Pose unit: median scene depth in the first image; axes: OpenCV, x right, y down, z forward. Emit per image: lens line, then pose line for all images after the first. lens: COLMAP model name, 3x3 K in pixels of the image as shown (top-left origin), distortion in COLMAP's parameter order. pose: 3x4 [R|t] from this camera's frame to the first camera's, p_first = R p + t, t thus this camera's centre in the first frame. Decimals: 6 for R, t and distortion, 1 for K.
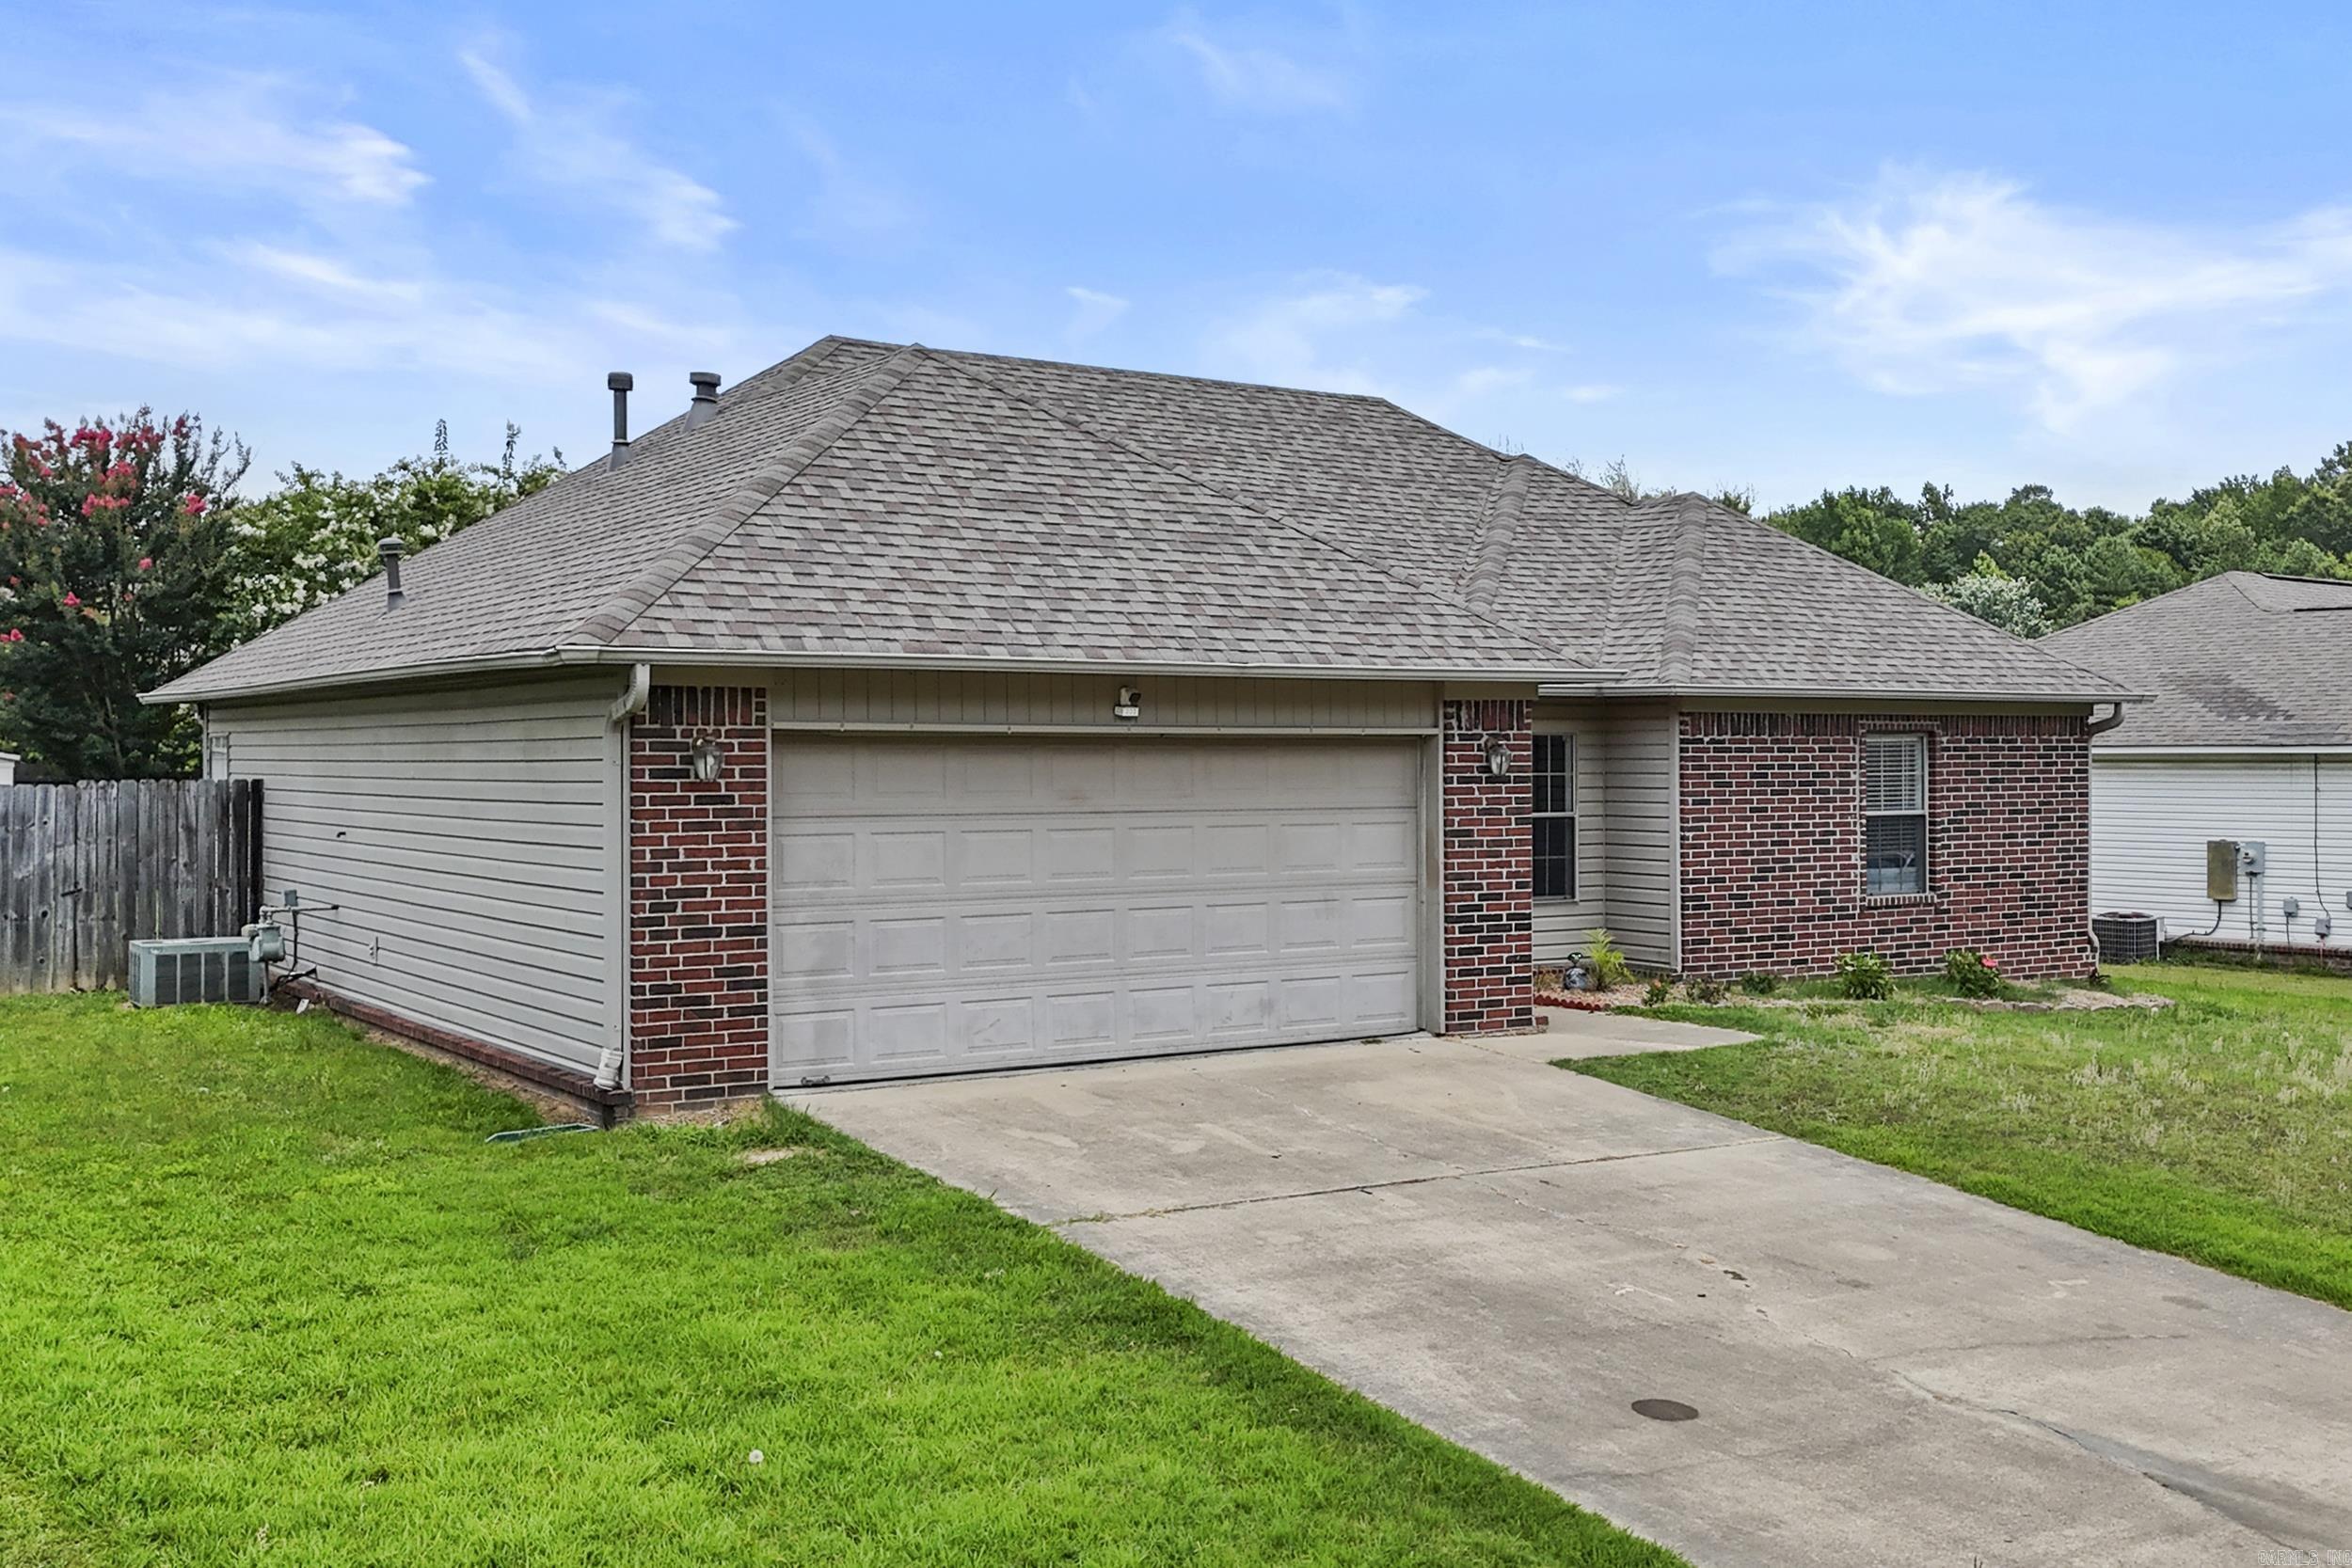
lens RADIAL K [[2107.1, 0, 1176.0], [0, 2107.1, 784.0], [0, 0, 1]] dist [0.129848, -0.180257]
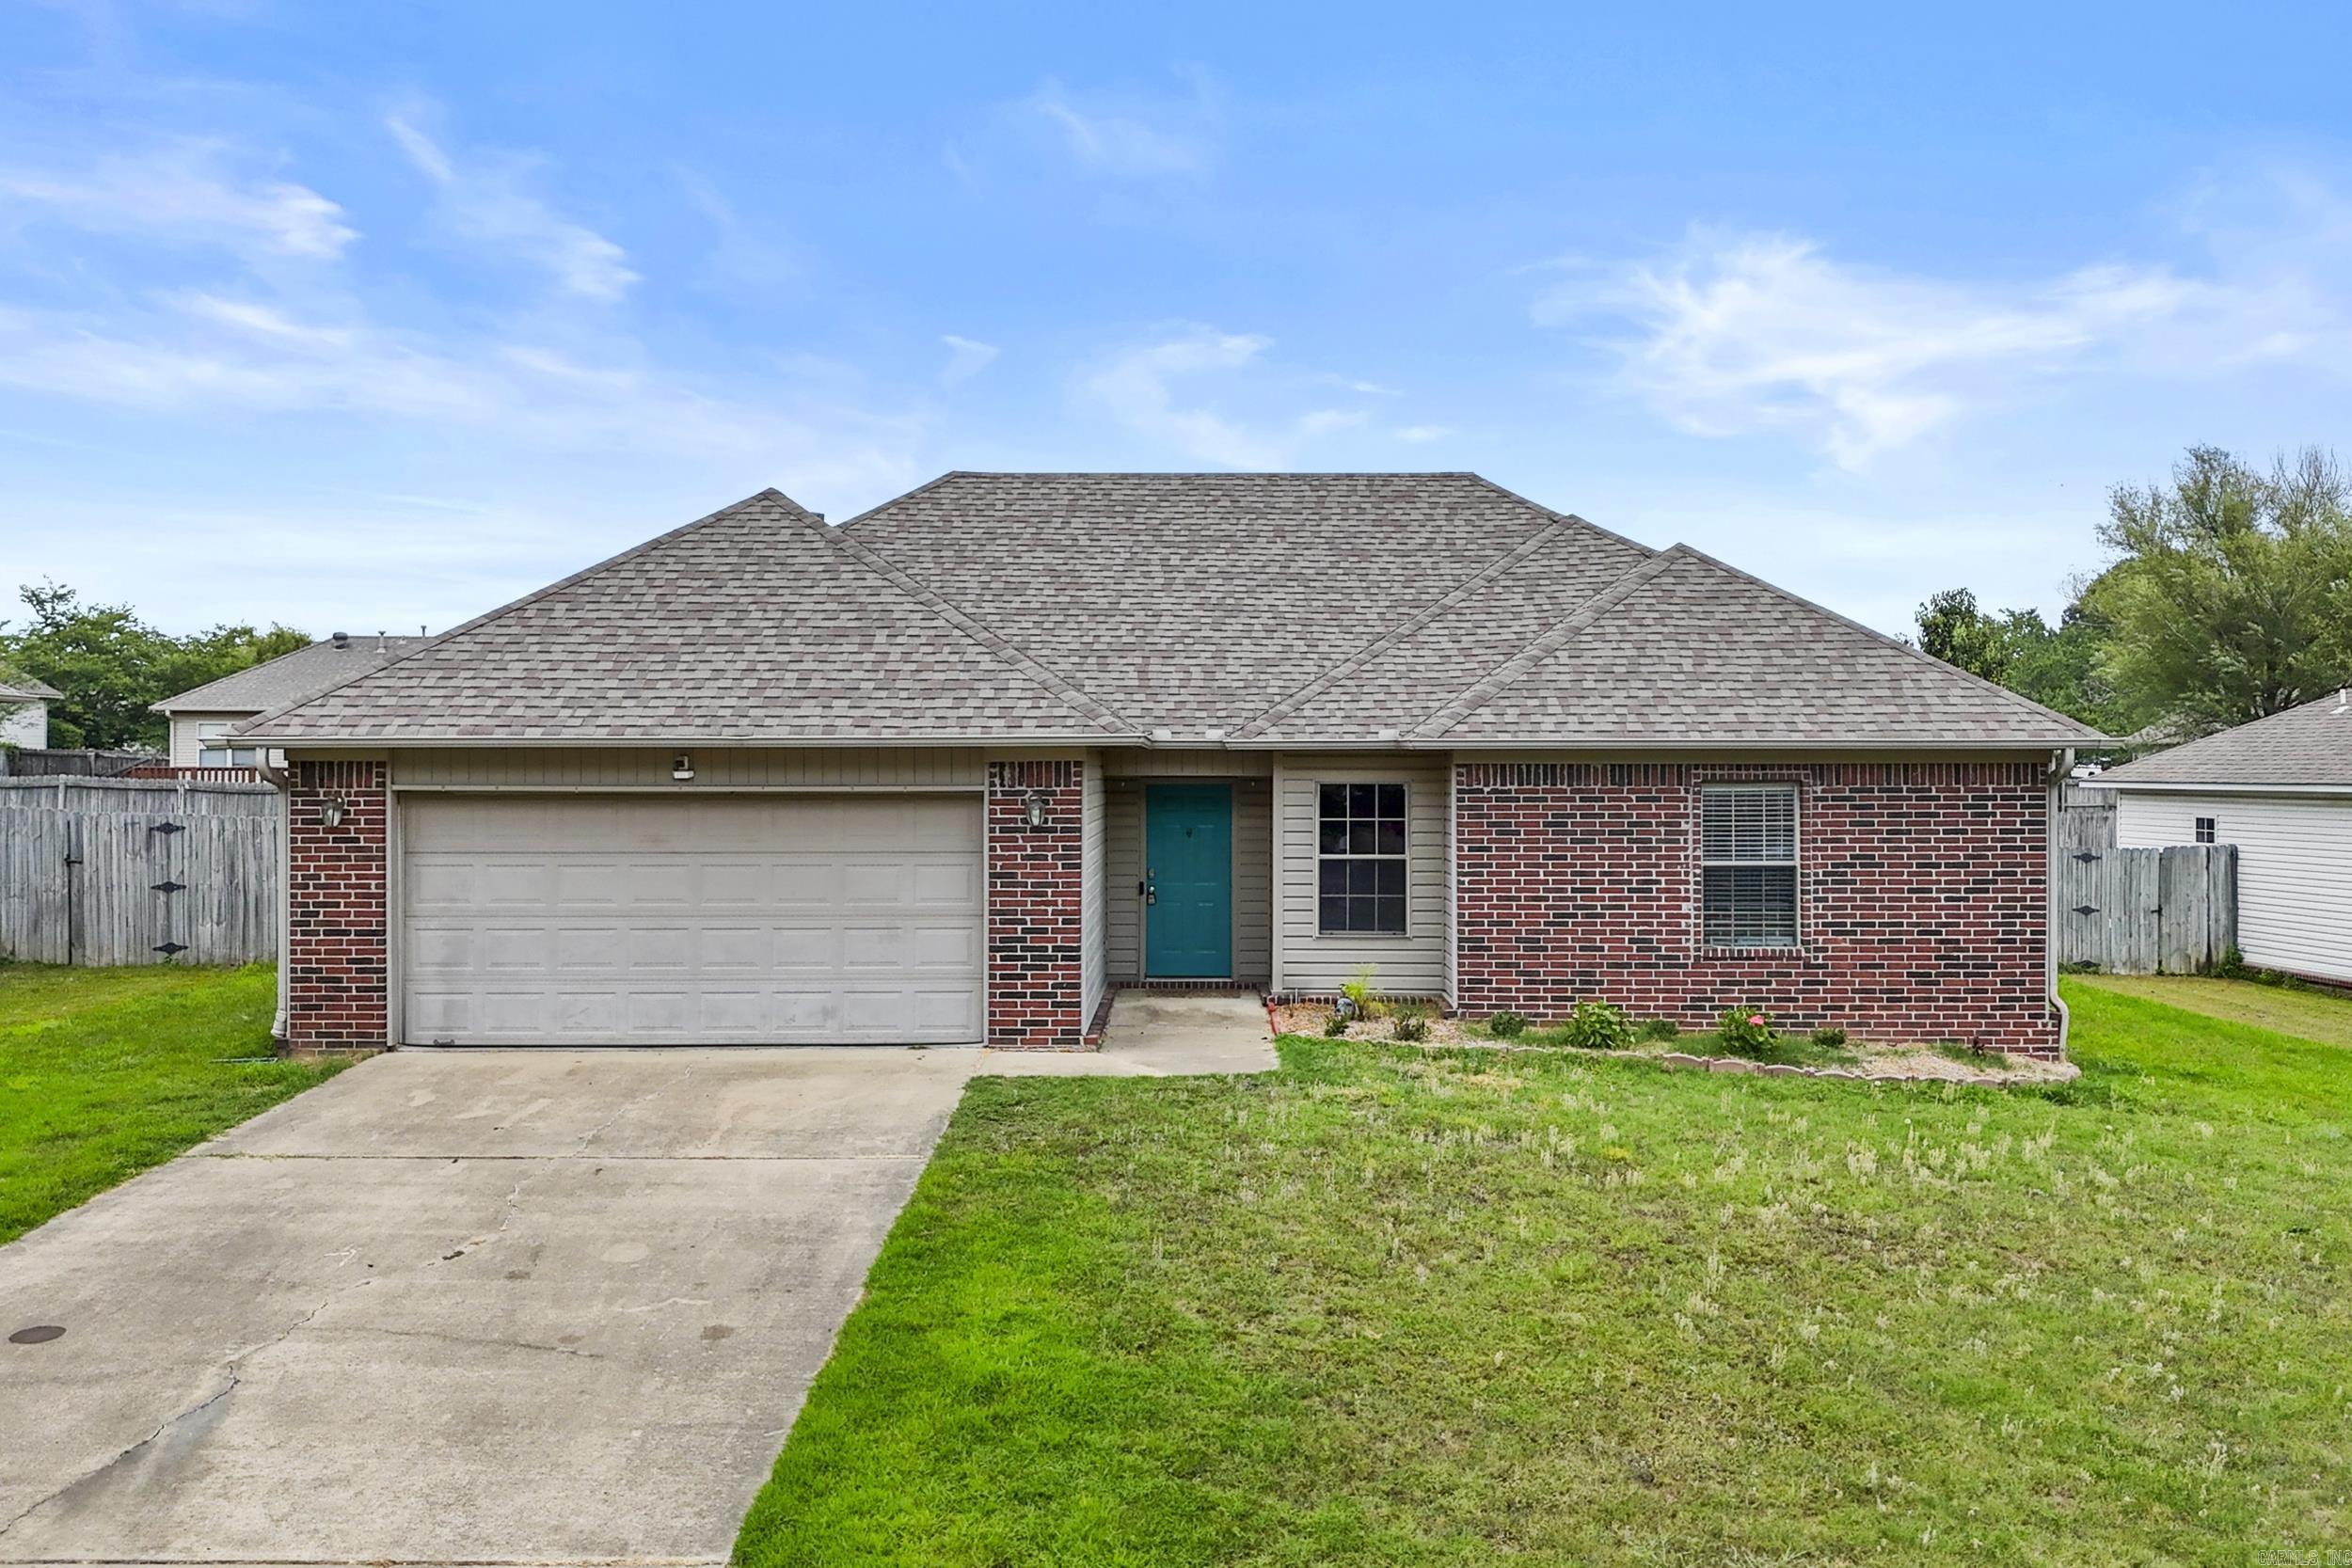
lens RADIAL K [[1753.7, 0, 1176.0], [0, 1753.7, 784.0], [0, 0, 1]] dist [0.081817, -0.094458]
pose [[0.853007, 0.003568, -0.521887, 0.765193], [-0.007128, 0.999963, -0.004814, -0.024675], [0.521850, 0.007827, 0.853001, 0.232896]]
